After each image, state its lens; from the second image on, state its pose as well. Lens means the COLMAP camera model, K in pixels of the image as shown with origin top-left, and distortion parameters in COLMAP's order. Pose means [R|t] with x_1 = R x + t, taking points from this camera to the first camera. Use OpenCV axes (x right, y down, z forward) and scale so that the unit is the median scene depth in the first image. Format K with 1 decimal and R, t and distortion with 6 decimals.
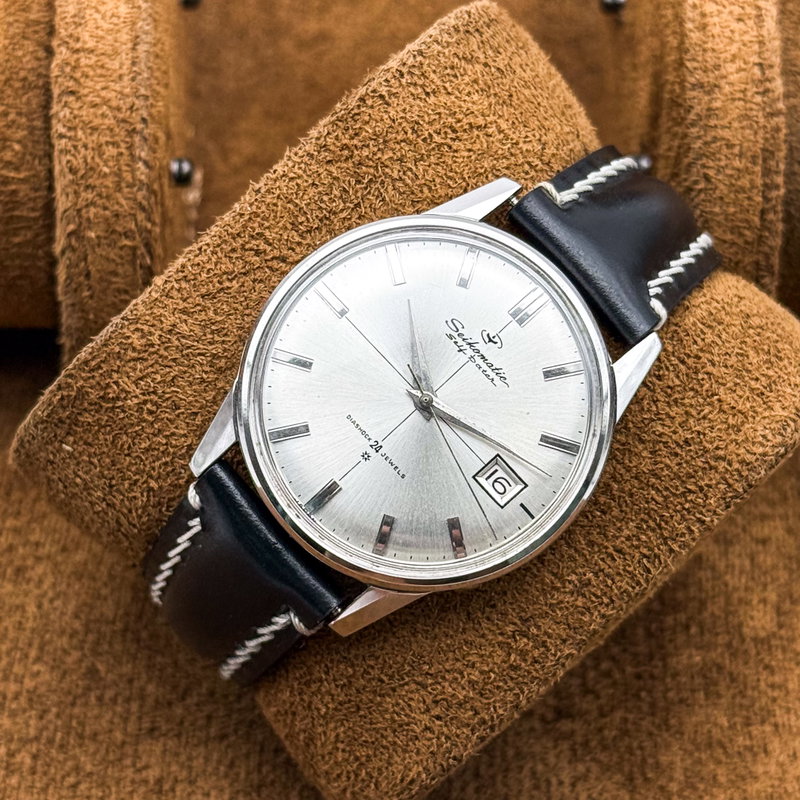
lens RADIAL K [[2649.1, 0, 400.0], [0, 2649.1, 400.0], [0, 0, 1]] dist [0.103849, 2.178926]
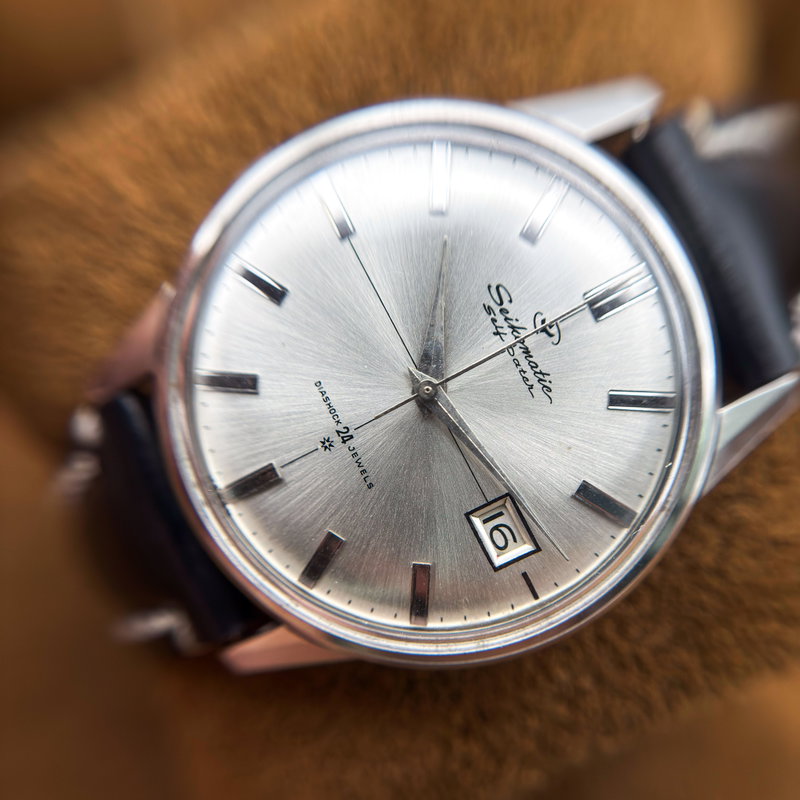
lens RADIAL K [[943.6, 0, 401.5], [0, 943.6, 416.0], [0, 0, 1]] dist [0.589985, 0.000359]
pose [[0.961821, 0.264690, -0.069565, 0.021834], [-0.257251, 0.961132, 0.100236, -0.016497], [0.093393, -0.078514, 0.992529, 0.750585]]
